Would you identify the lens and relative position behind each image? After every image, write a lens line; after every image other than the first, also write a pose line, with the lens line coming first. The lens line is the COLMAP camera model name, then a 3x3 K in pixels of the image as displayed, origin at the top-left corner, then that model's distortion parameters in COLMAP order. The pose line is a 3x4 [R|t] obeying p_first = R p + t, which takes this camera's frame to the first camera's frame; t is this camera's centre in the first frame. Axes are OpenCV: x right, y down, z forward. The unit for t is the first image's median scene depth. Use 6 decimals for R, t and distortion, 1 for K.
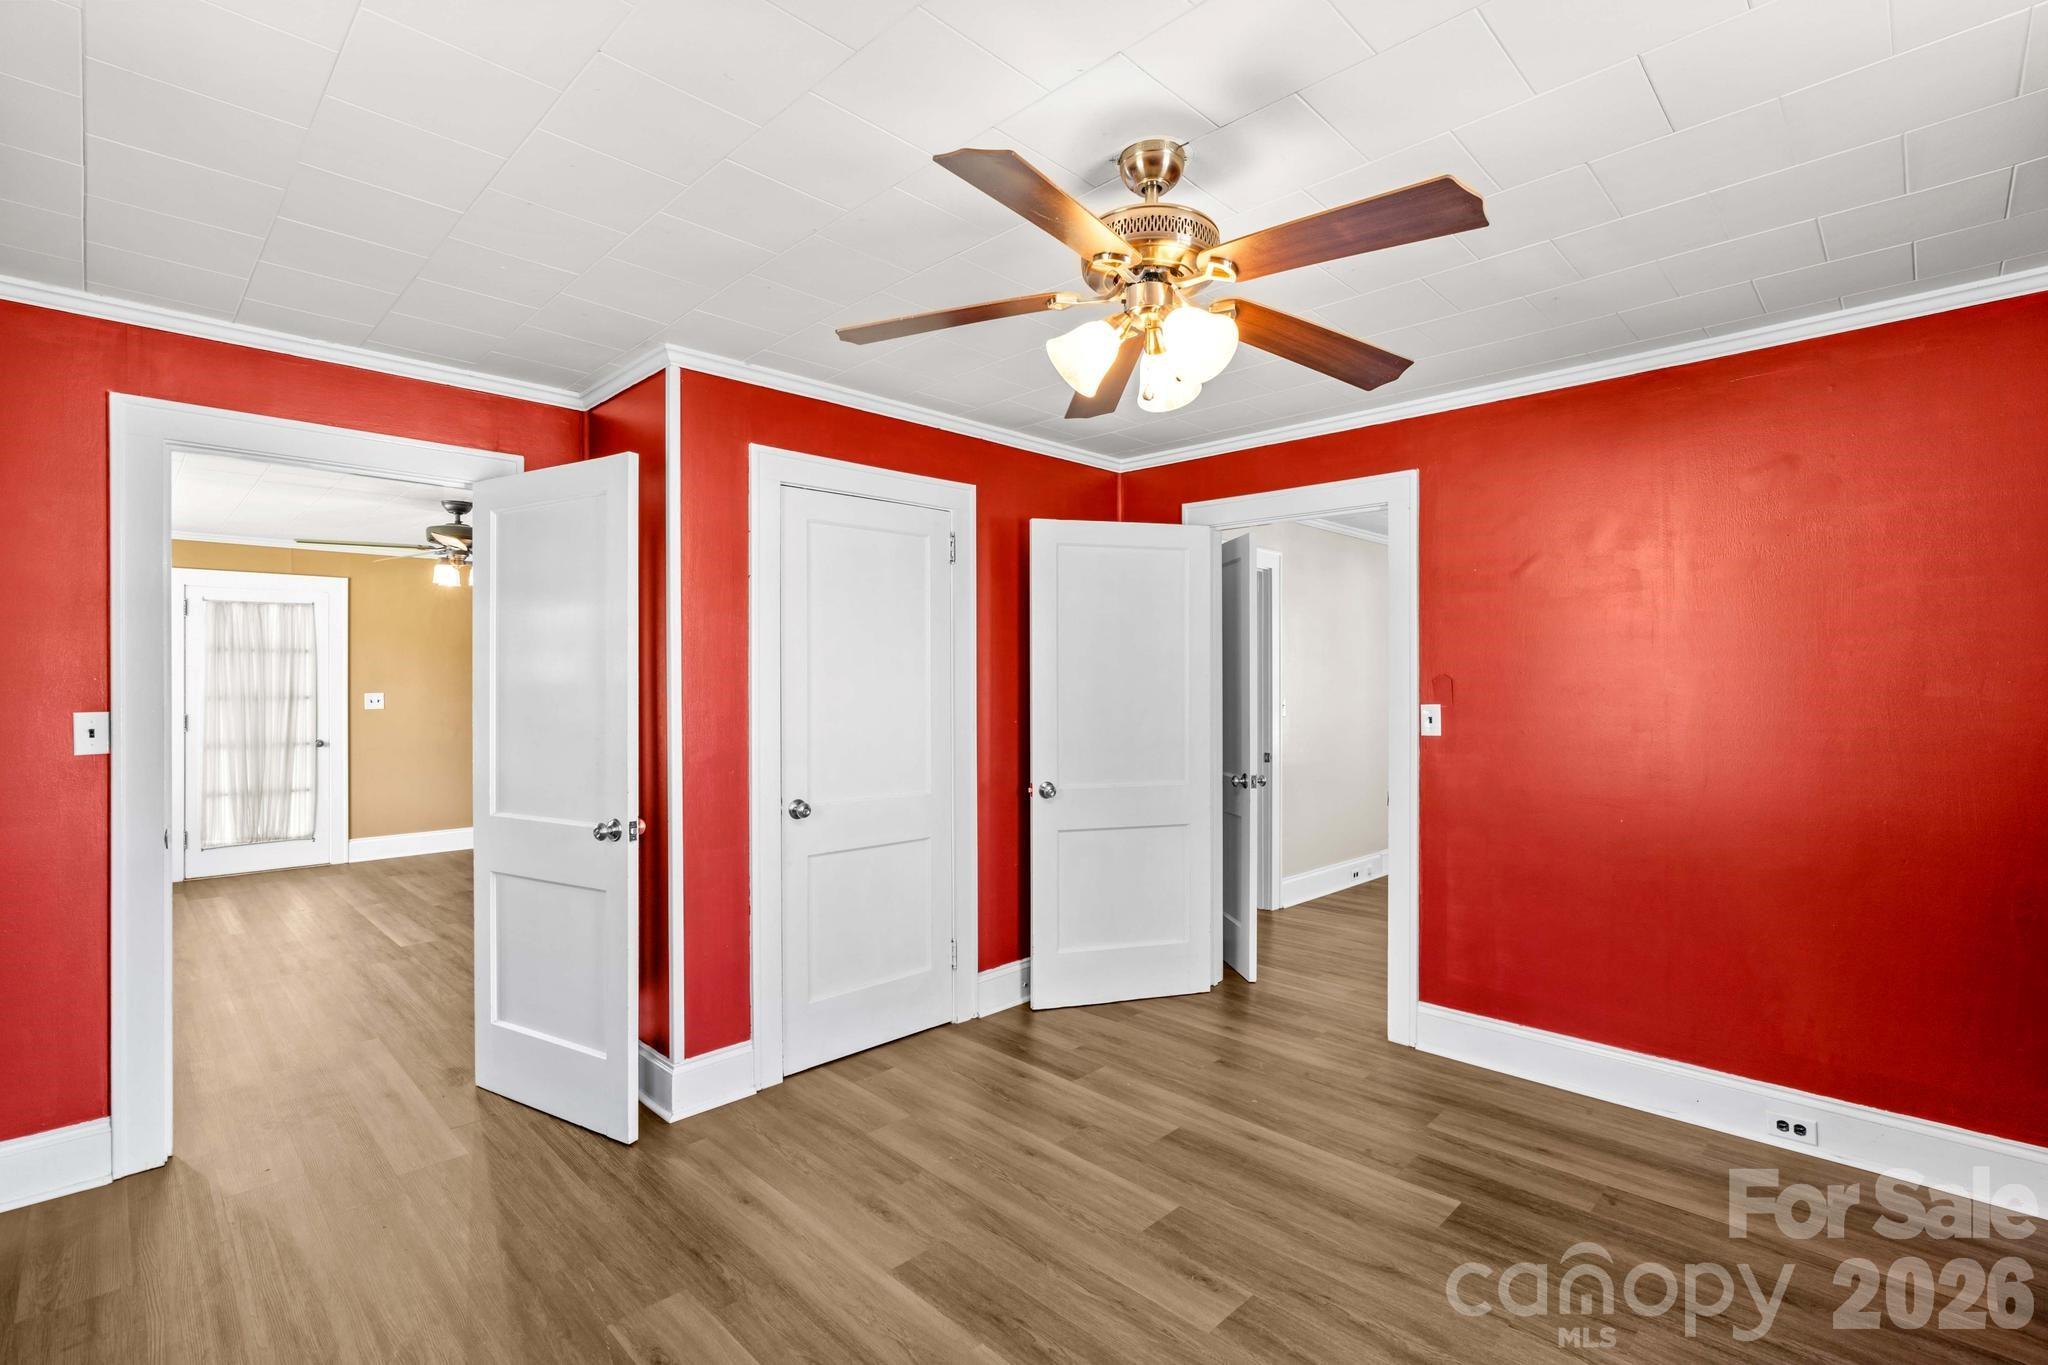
lens RADIAL K [[939.2, 0, 1030.0], [0, 939.2, 680.6], [0, 0, 1]] dist [-0.014989, 0.004543]
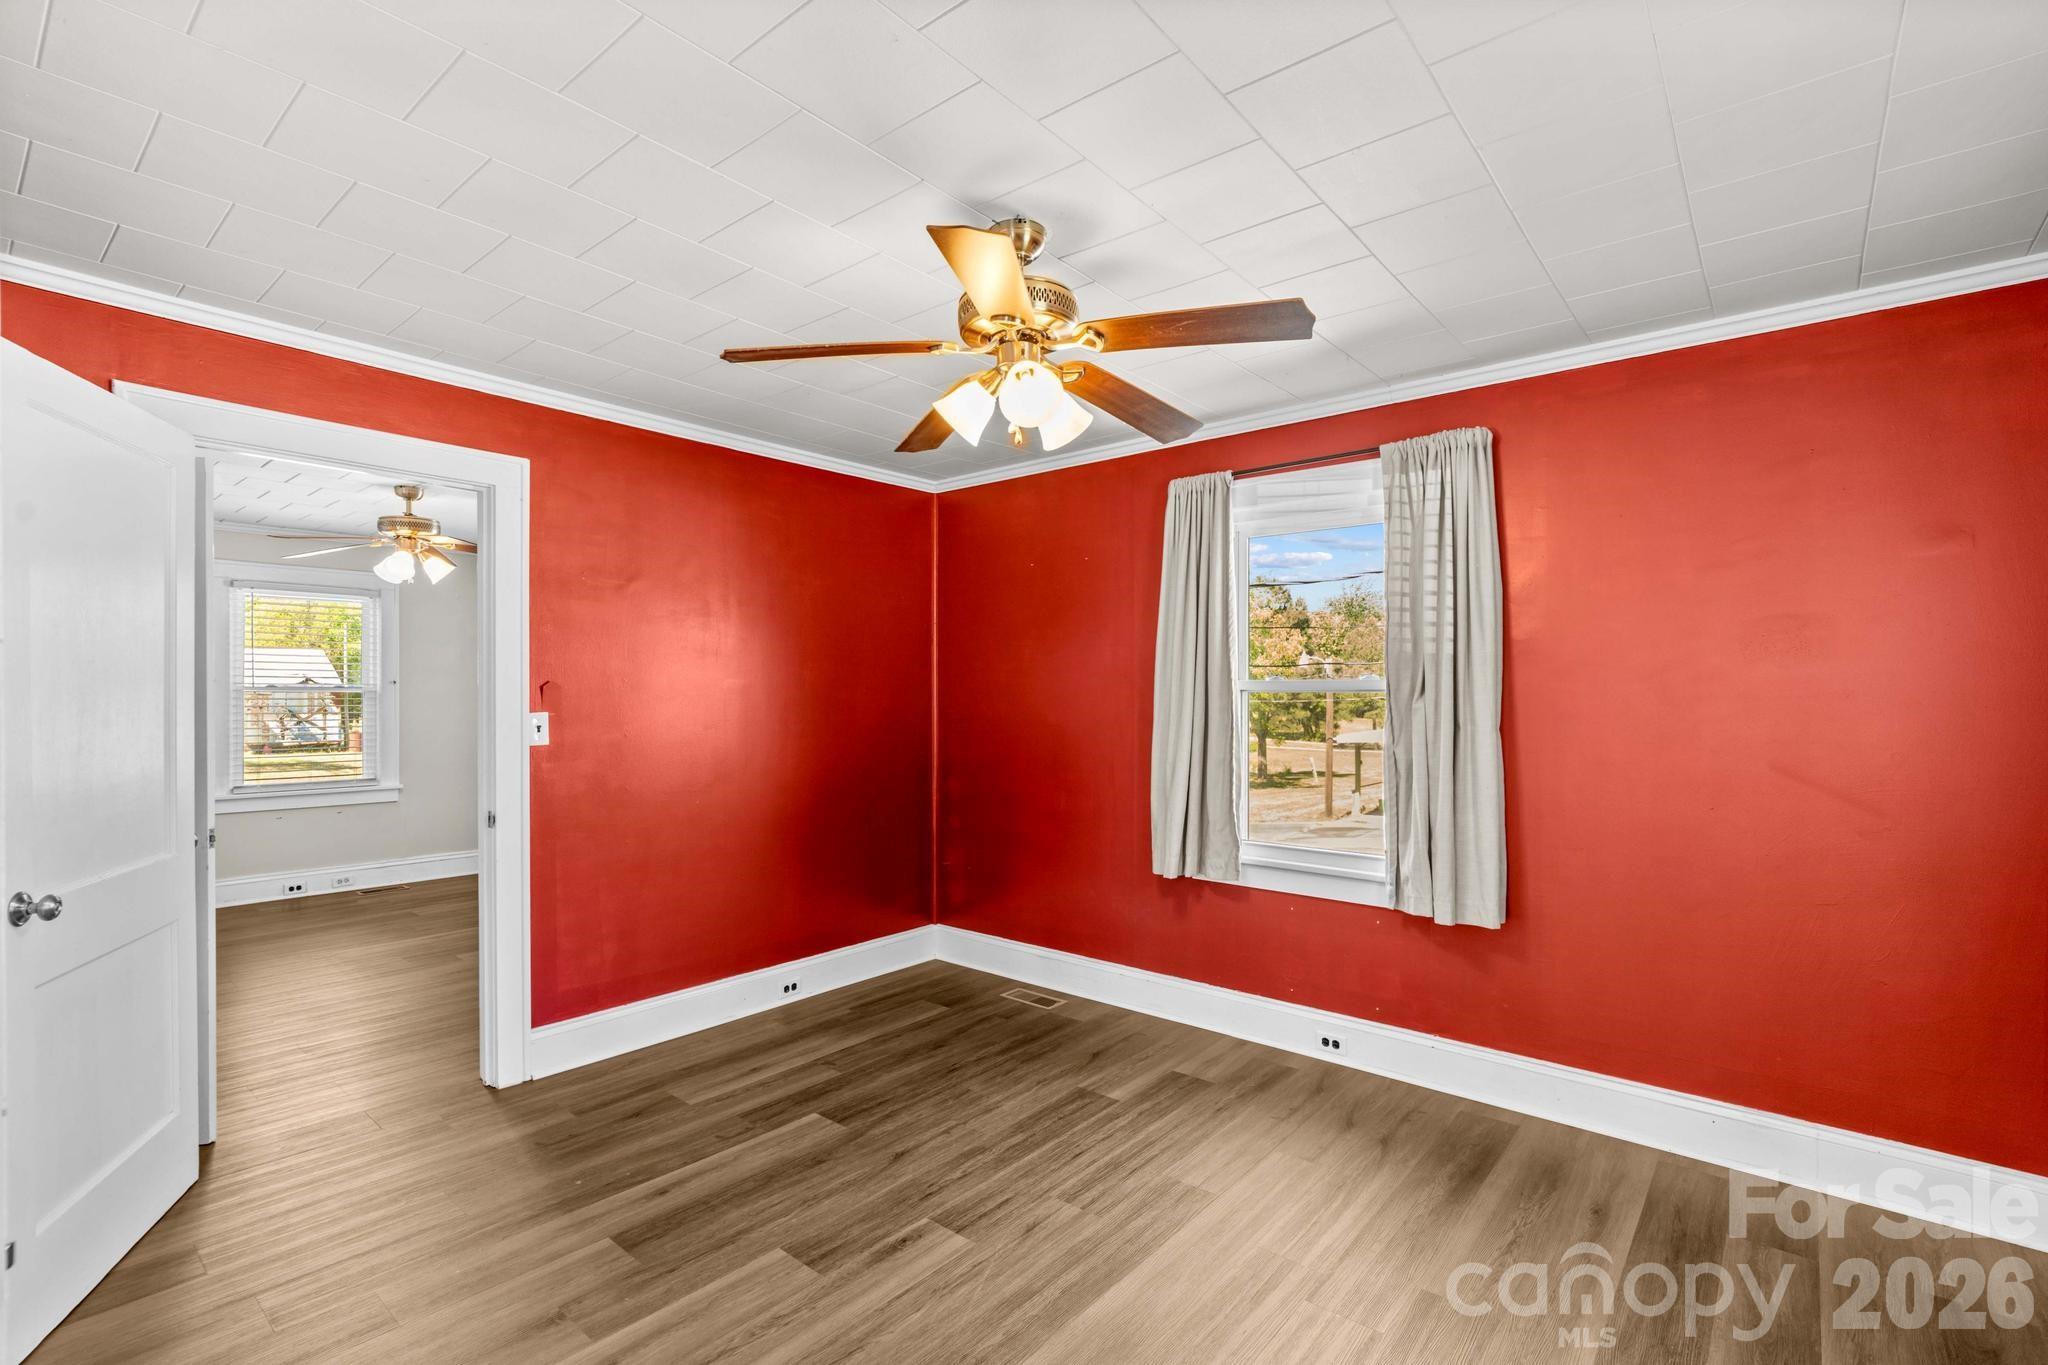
lens RADIAL K [[939.2, 0, 1012.5], [0, 939.2, 697.0], [0, 0, 1]] dist [-0.014989, 0.004543]
pose [[-0.071527, -0.004219, 0.997430, -0.792258], [-0.002949, 0.999988, 0.004019, 0.006780], [-0.997434, -0.002654, -0.071539, 0.842799]]
